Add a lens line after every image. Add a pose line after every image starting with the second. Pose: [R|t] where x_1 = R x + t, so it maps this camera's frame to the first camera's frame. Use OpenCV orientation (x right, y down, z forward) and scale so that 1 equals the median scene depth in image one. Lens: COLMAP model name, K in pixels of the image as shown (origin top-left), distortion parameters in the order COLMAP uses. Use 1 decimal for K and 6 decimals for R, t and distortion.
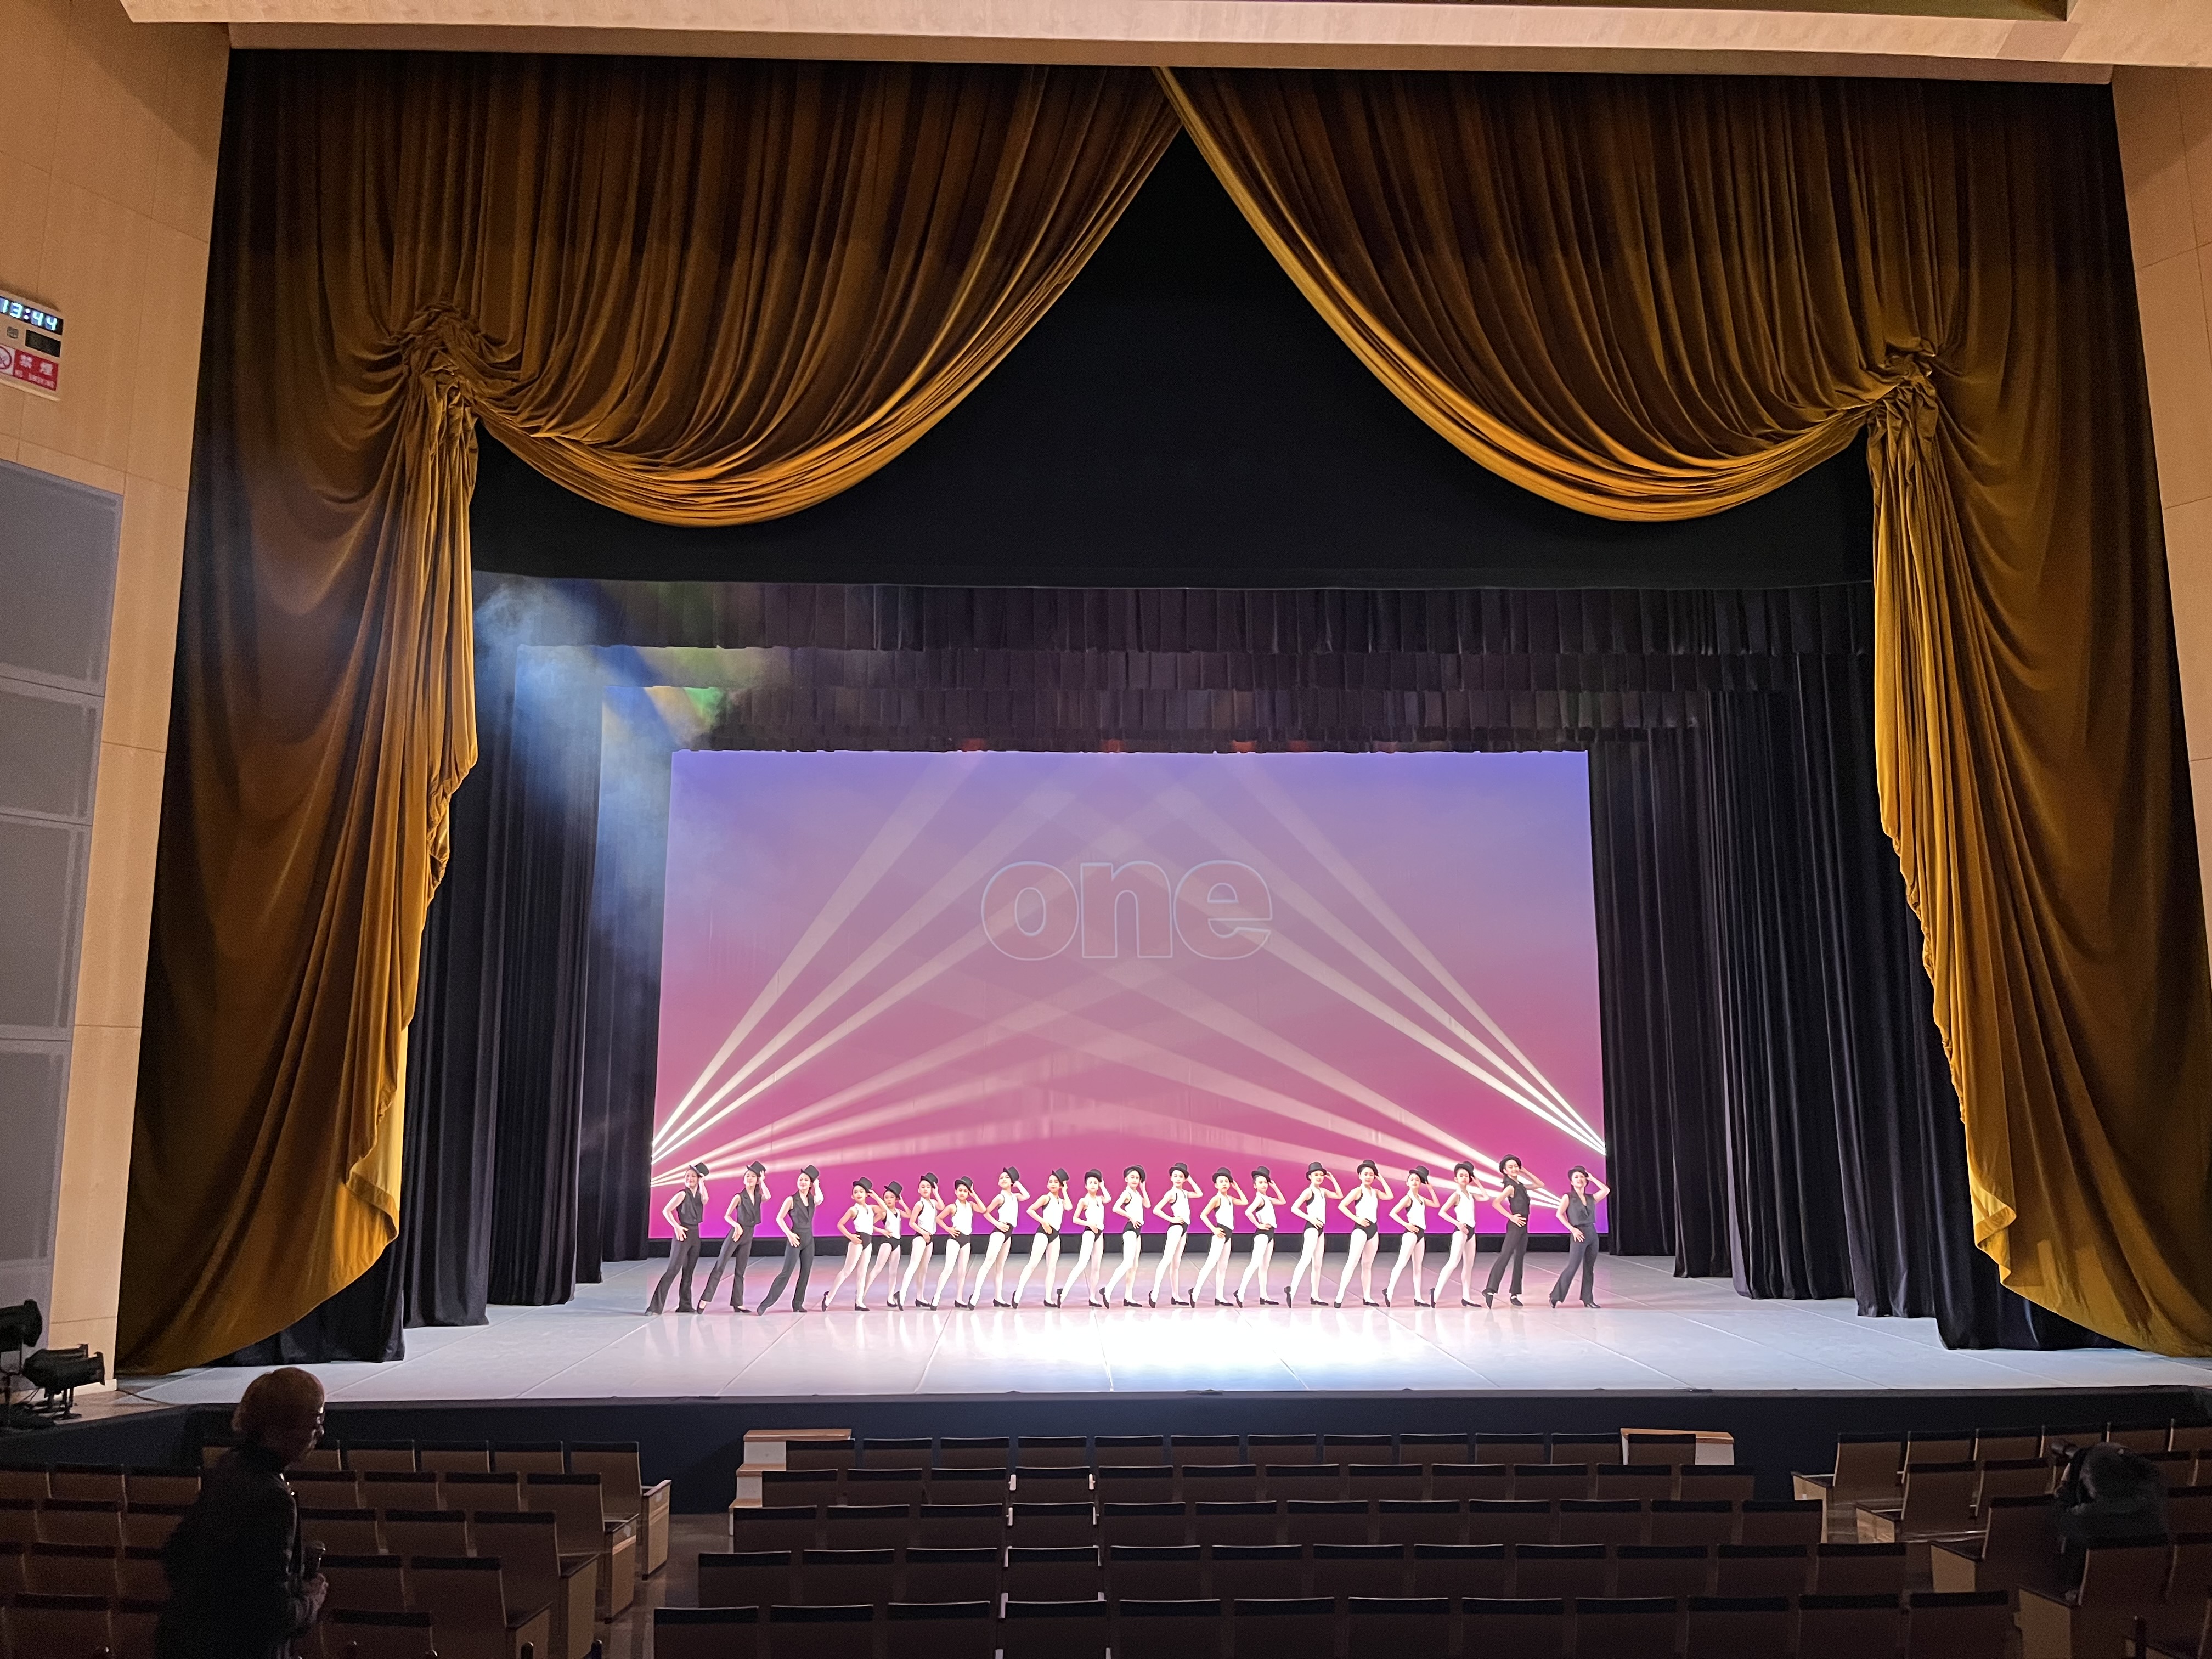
lens RADIAL K [[1684.7, 0, 1106.0], [0, 1684.7, 829.5], [0, 0, 1]] dist [0.010952, -0.000461]
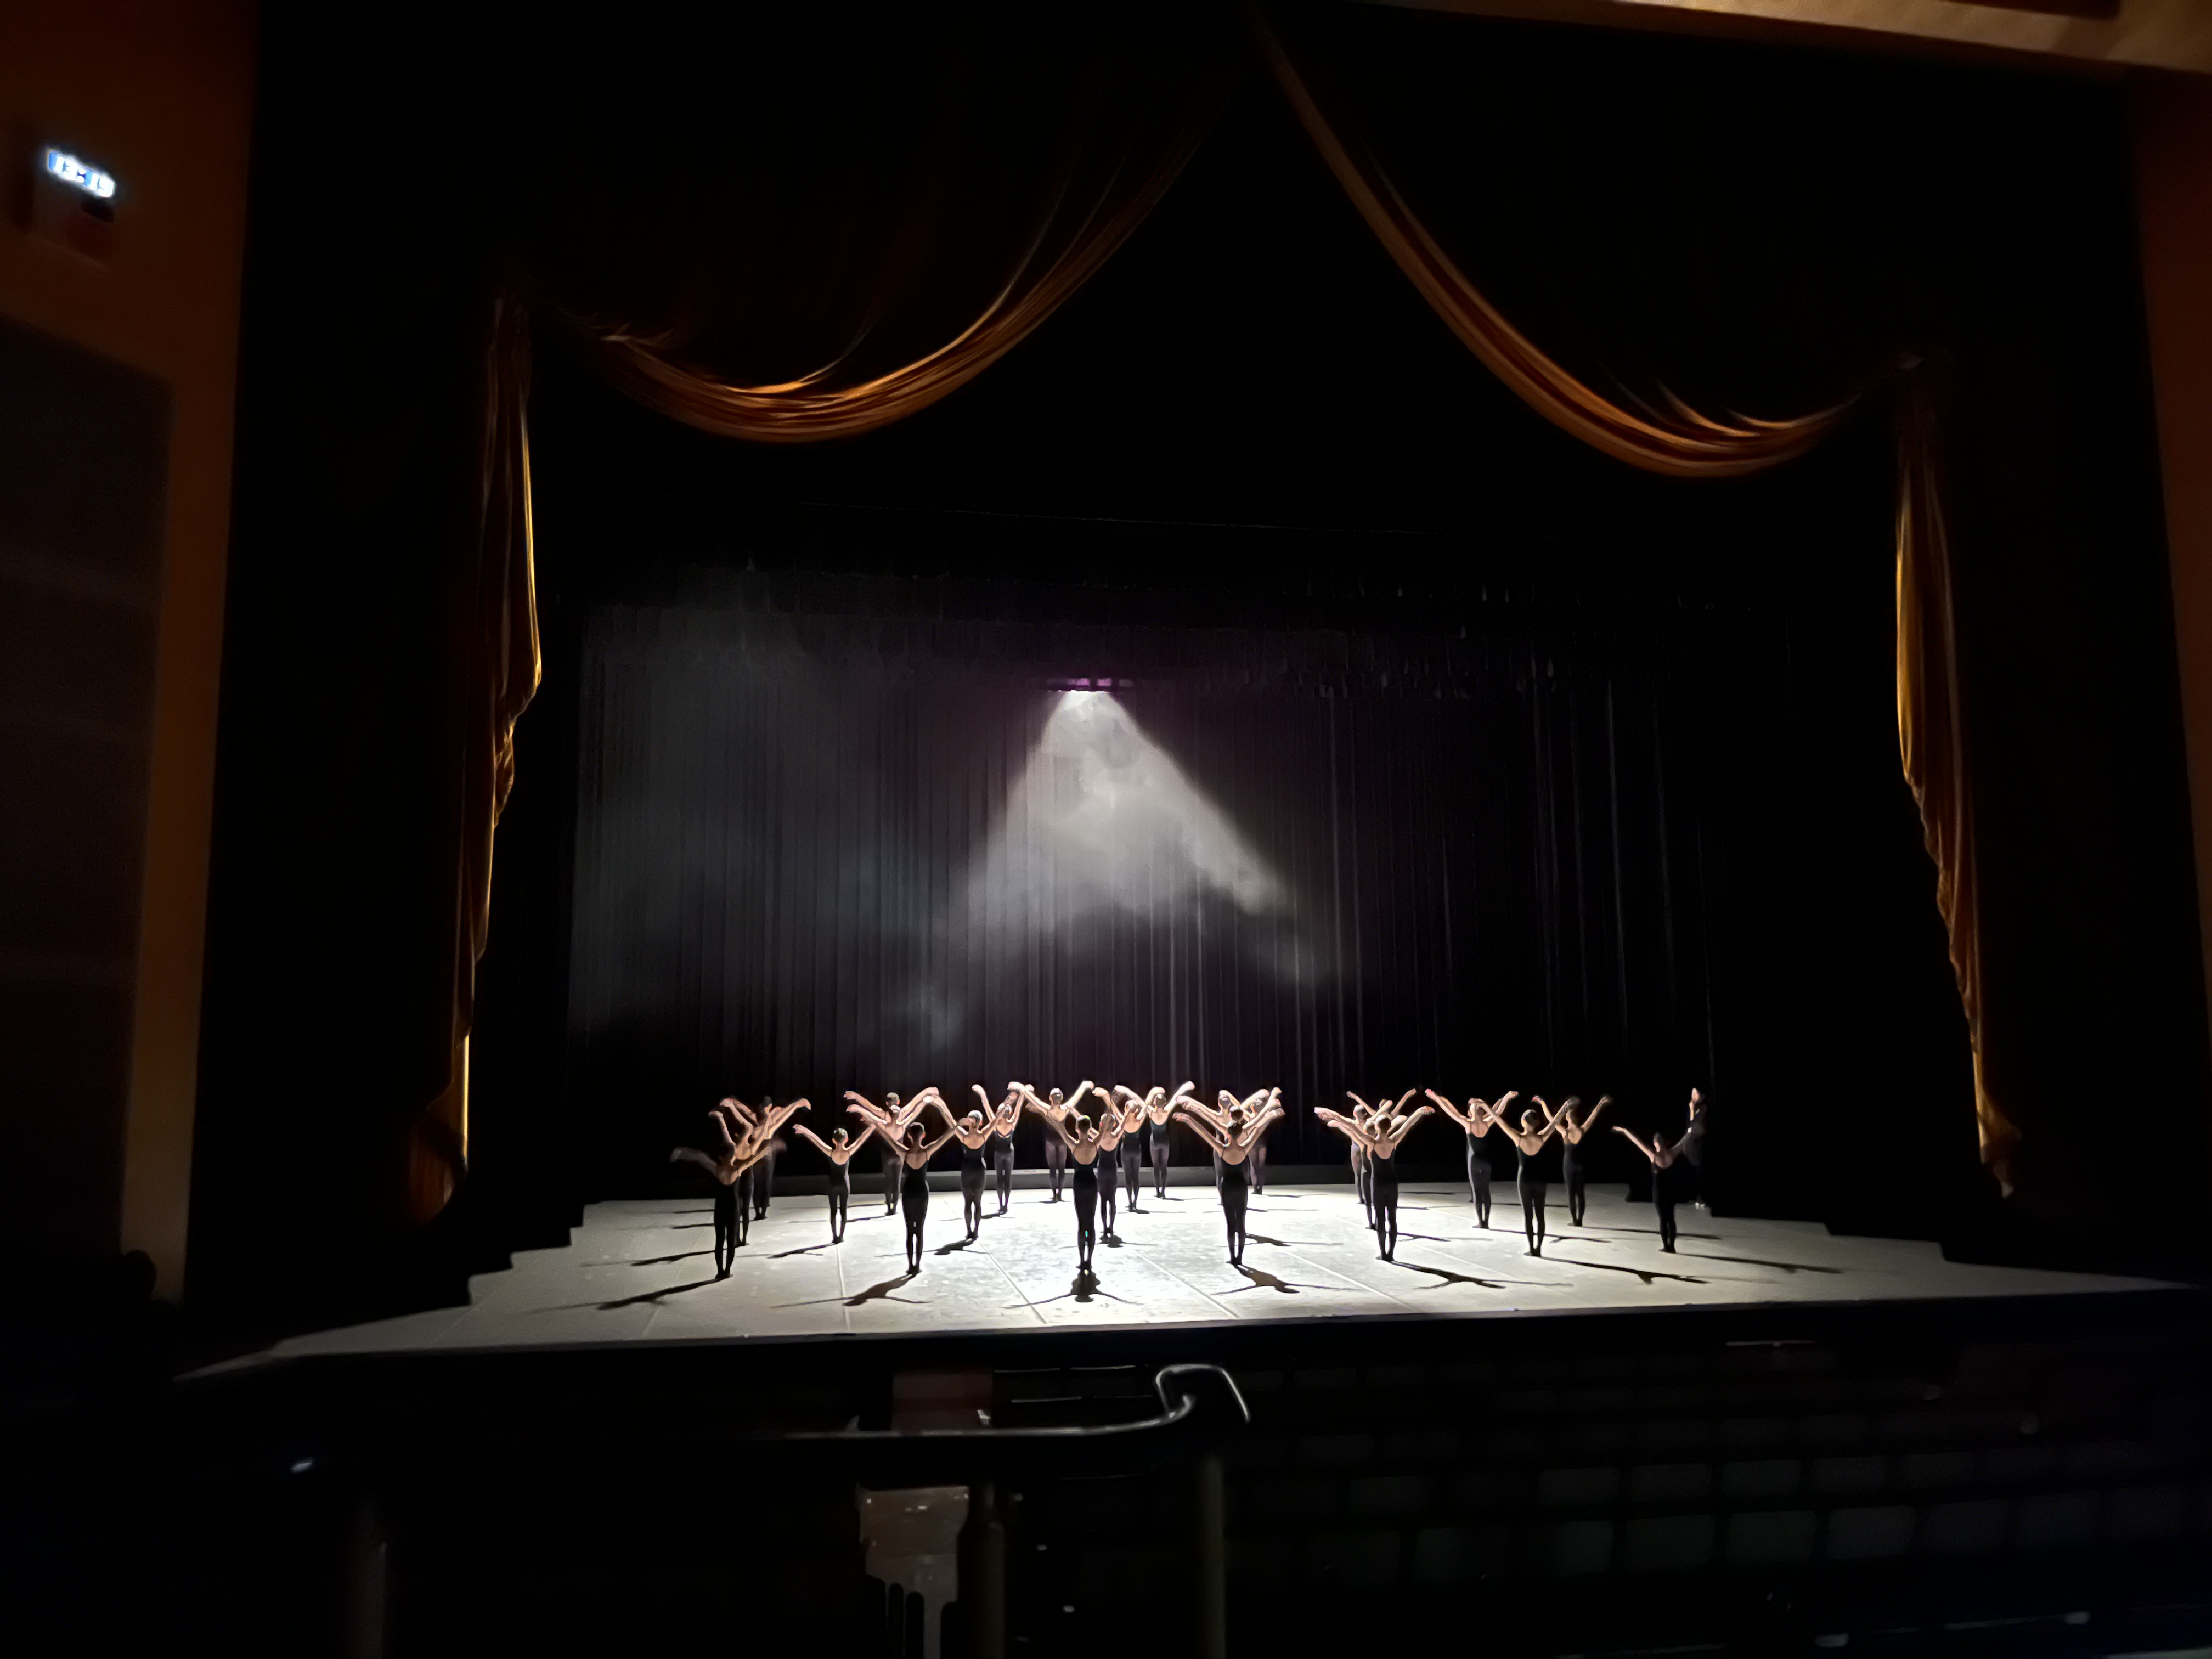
lens RADIAL K [[1684.7, 0, 1106.0], [0, 1684.7, 829.5], [0, 0, 1]] dist [0.010952, -0.000461]
pose [[0.990327, 0.014240, 0.138018, -0.185972], [-0.019921, 0.999007, 0.039864, -0.001039], [-0.137314, -0.042228, 0.989627, 0.011807]]
